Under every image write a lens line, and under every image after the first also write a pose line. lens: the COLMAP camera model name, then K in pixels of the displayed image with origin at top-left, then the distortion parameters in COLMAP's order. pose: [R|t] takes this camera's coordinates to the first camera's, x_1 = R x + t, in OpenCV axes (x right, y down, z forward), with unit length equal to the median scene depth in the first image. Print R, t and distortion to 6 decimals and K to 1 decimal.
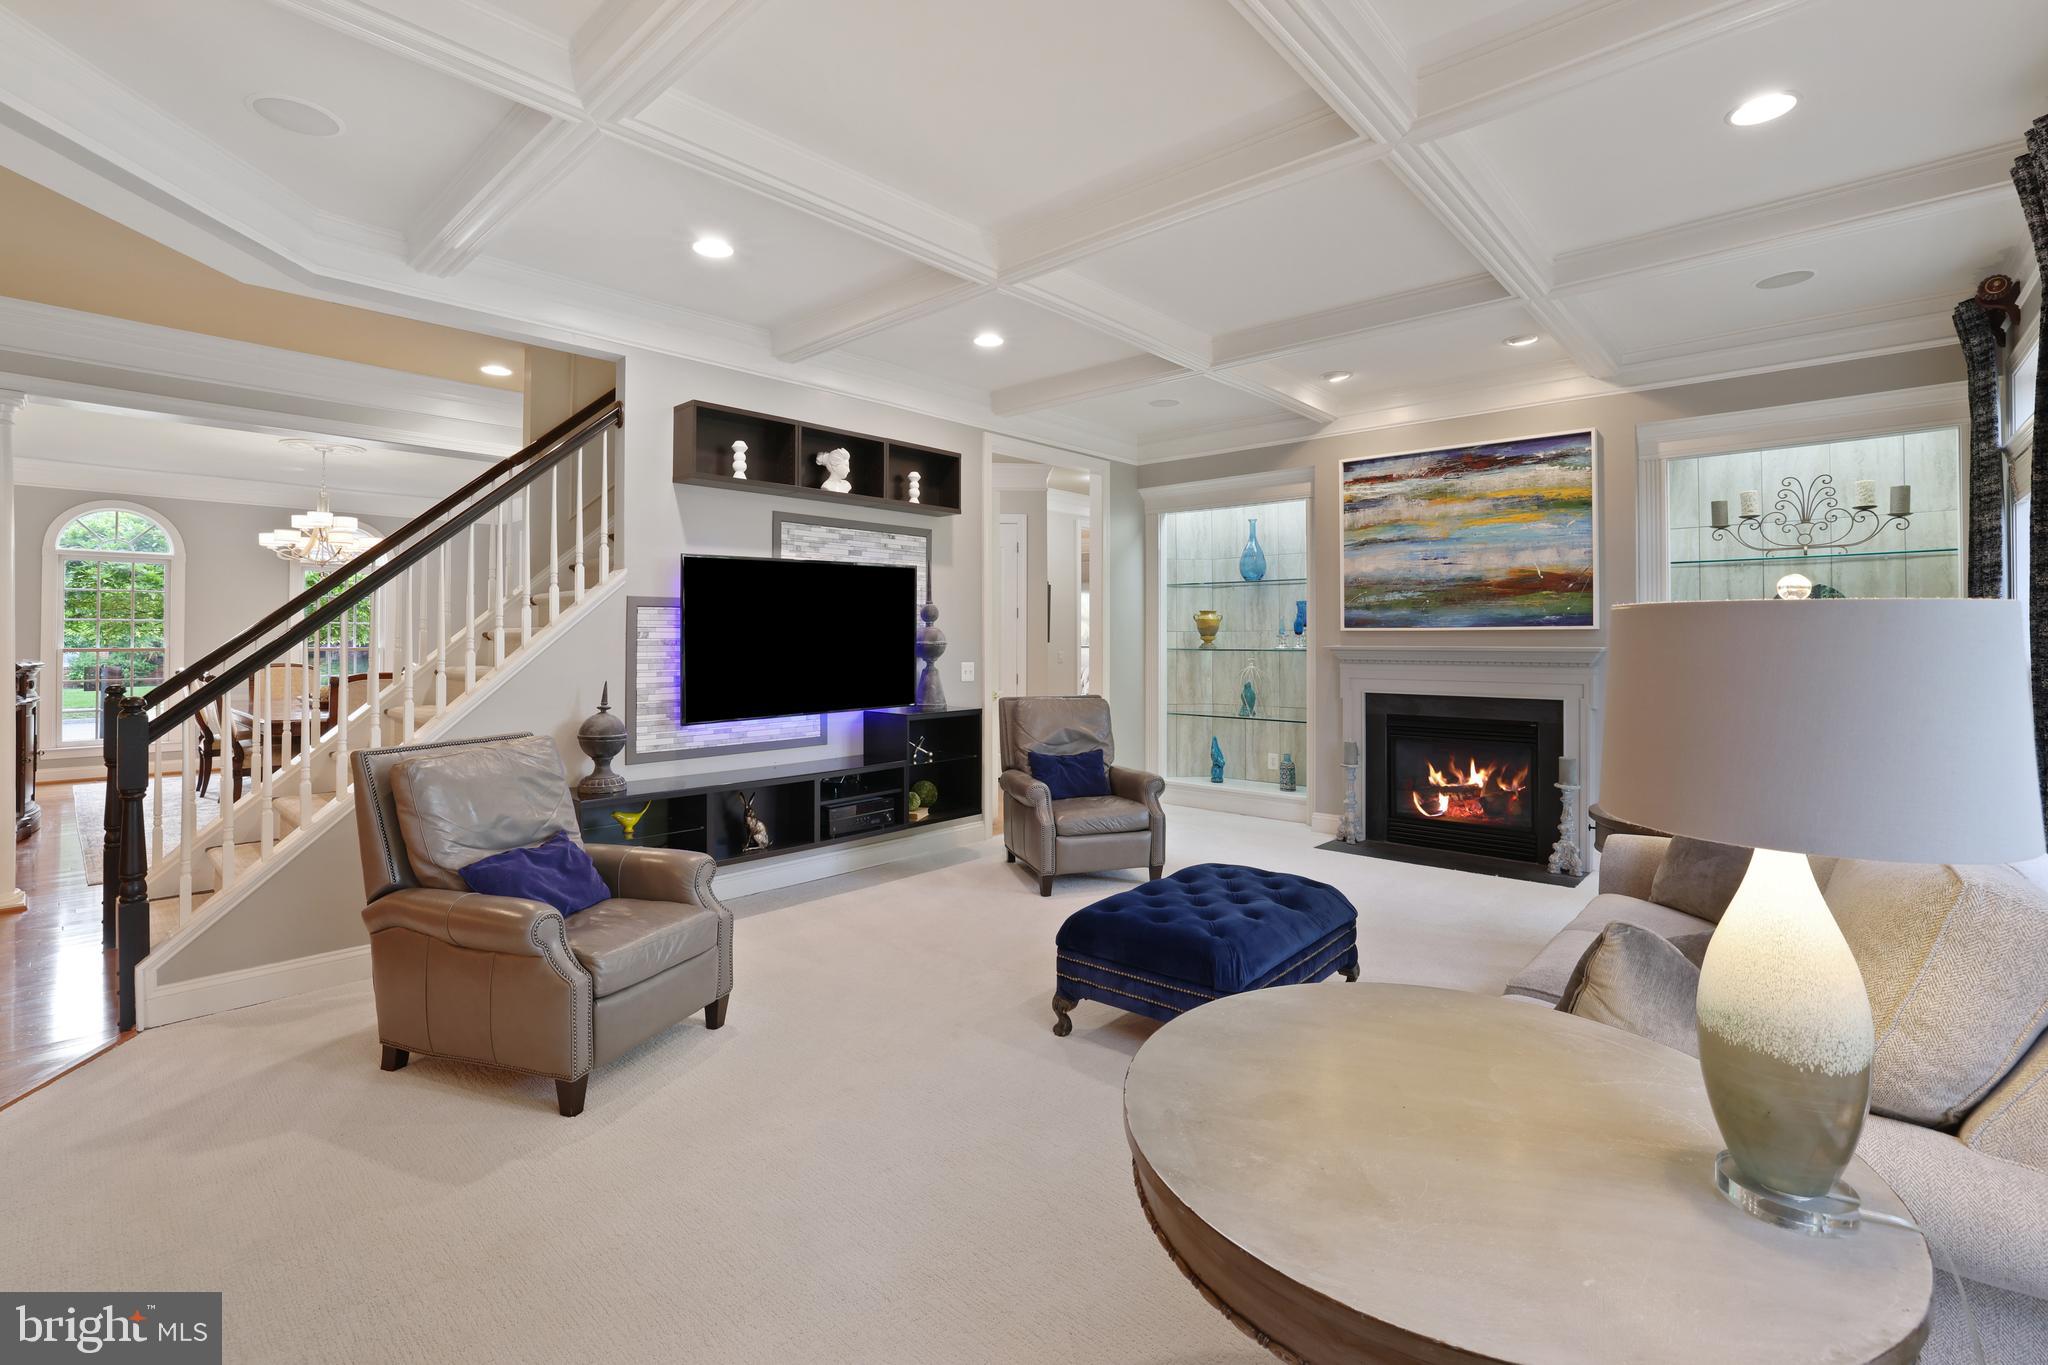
lens RADIAL K [[905.5, 0, 1050.5], [0, 905.5, 627.9], [0, 0, 1]] dist [-0.039812, 0.010484]
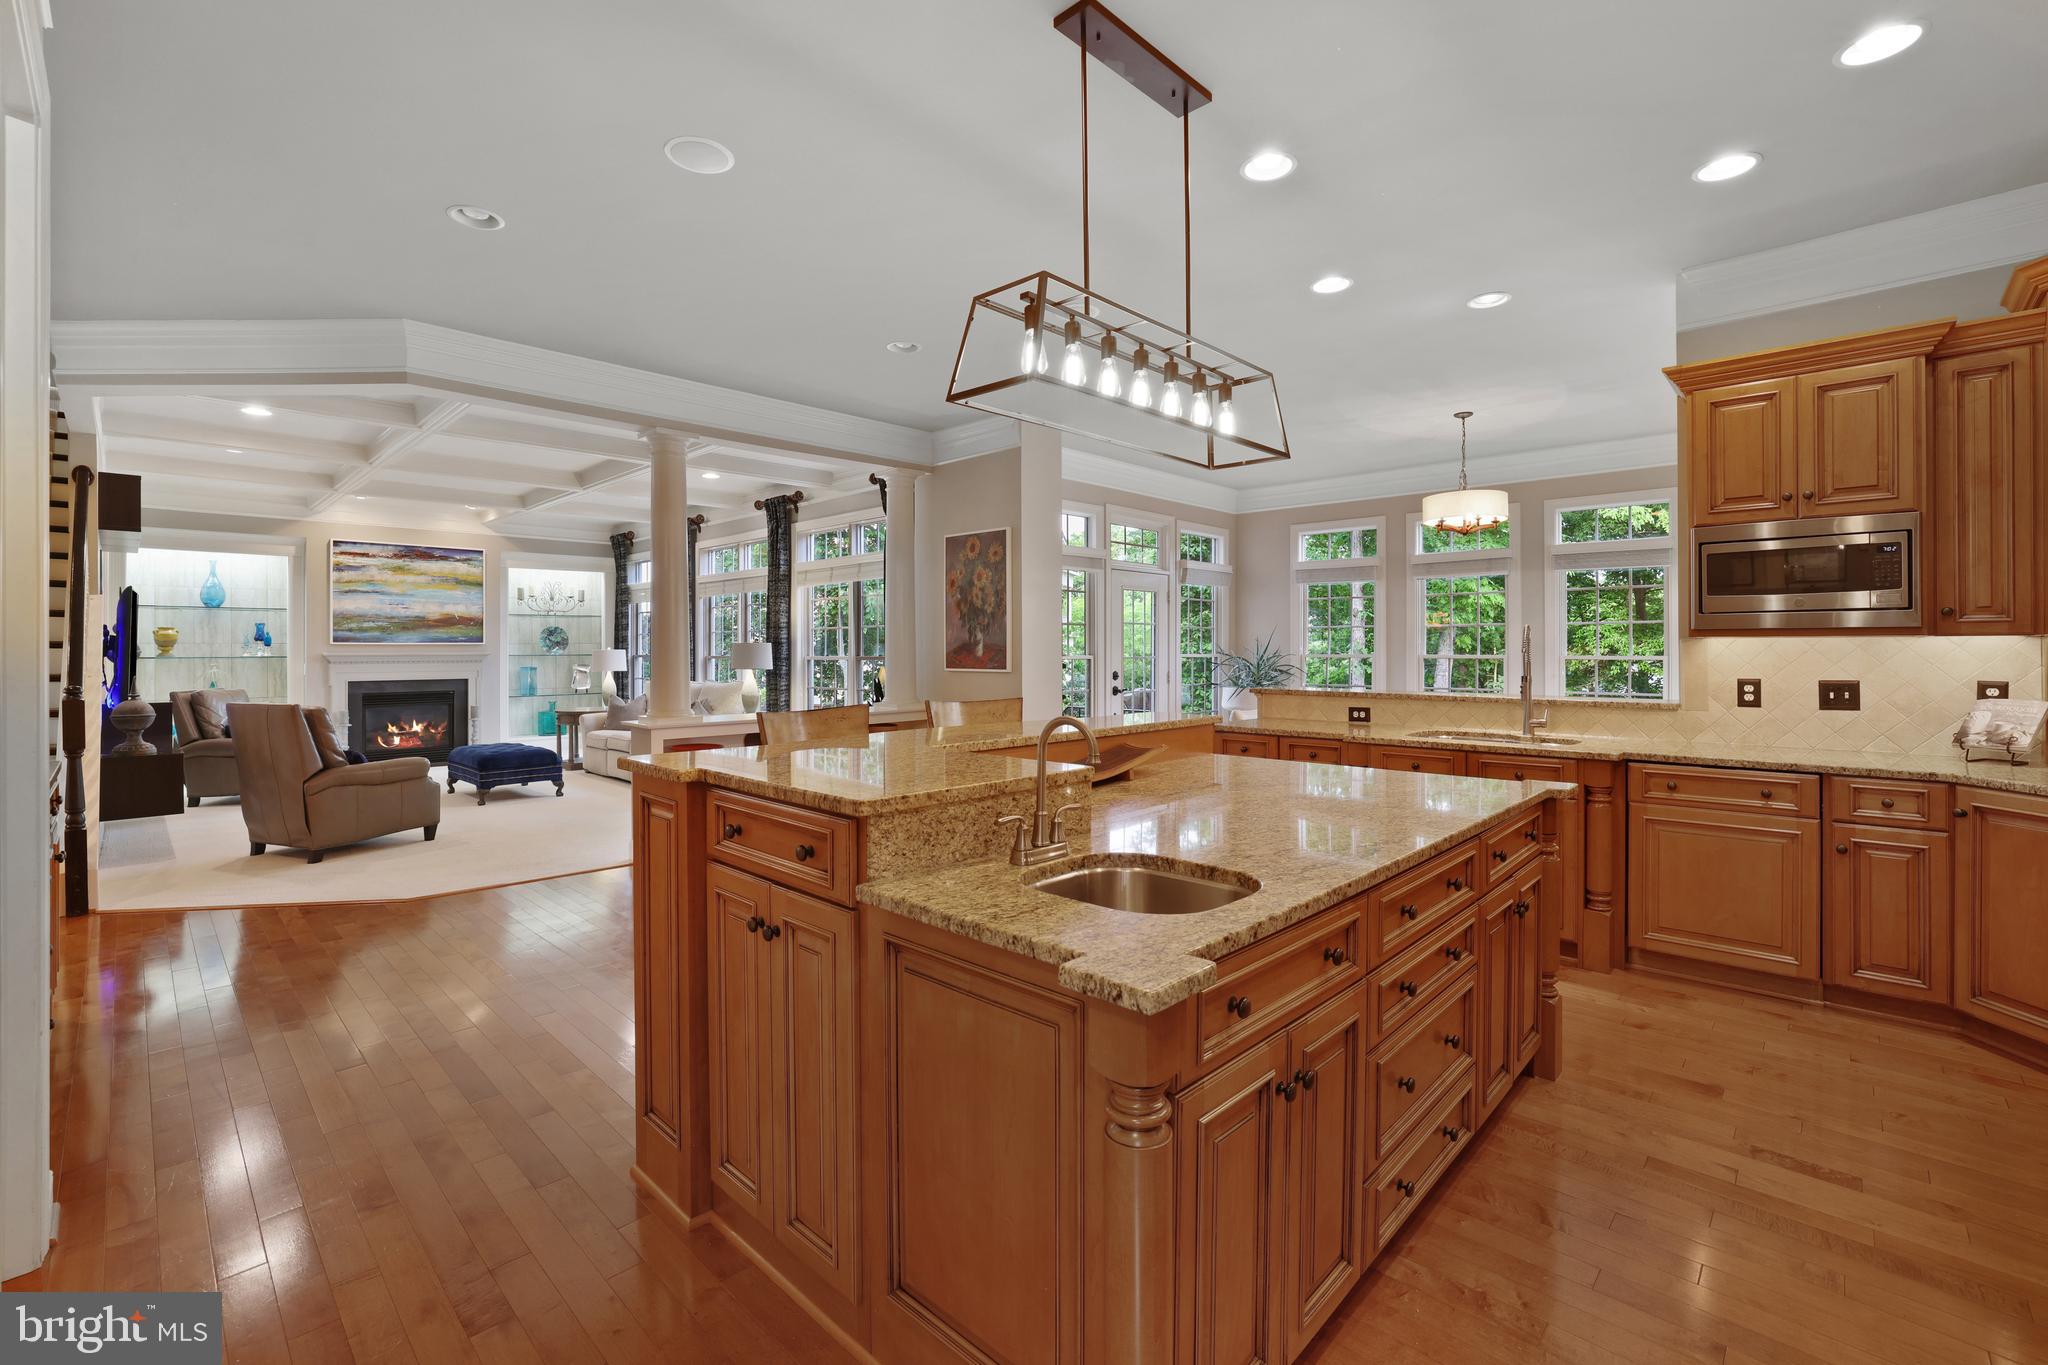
lens RADIAL K [[905.5, 0, 1035.8], [0, 905.5, 648.0], [0, 0, 1]] dist [-0.039812, 0.010484]
pose [[0.057677, 0.001575, 0.998334, -1.318688], [-0.009615, 0.999953, -0.001022, -0.000387], [-0.998289, -0.009540, 0.057689, -0.394448]]
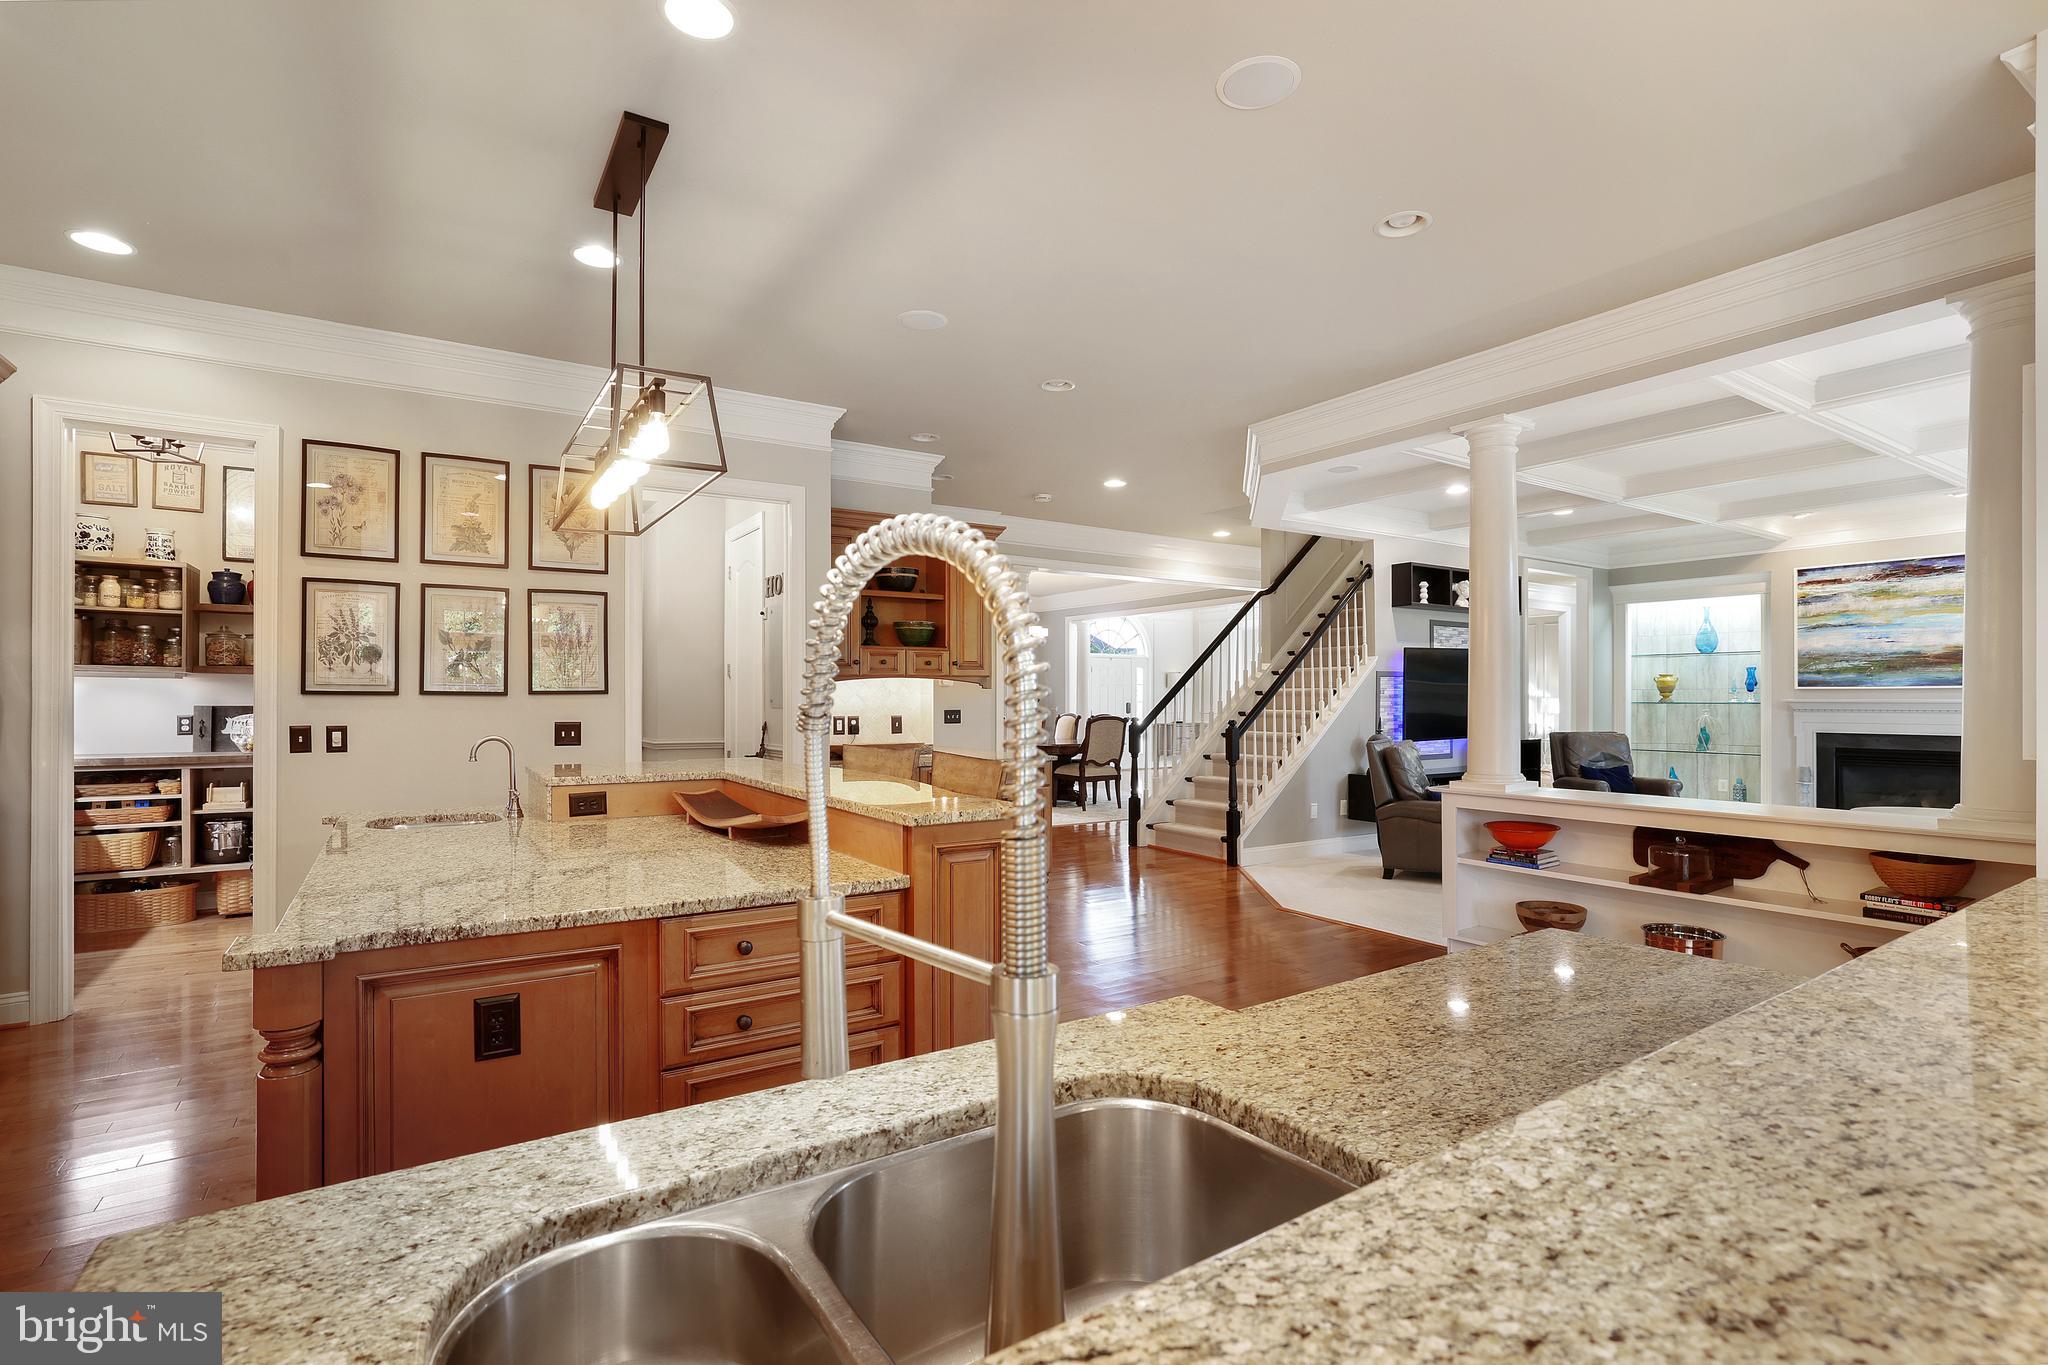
lens RADIAL K [[989.7, 0, 1007.8], [0, 989.7, 697.1], [0, 0, 1]] dist [0.000639, 0.002314]
pose [[0.969966, -0.000478, -0.243241, -0.548726], [0.002565, 0.999963, 0.008266, 0.000063], [0.243228, -0.008642, 0.969931, -0.892884]]
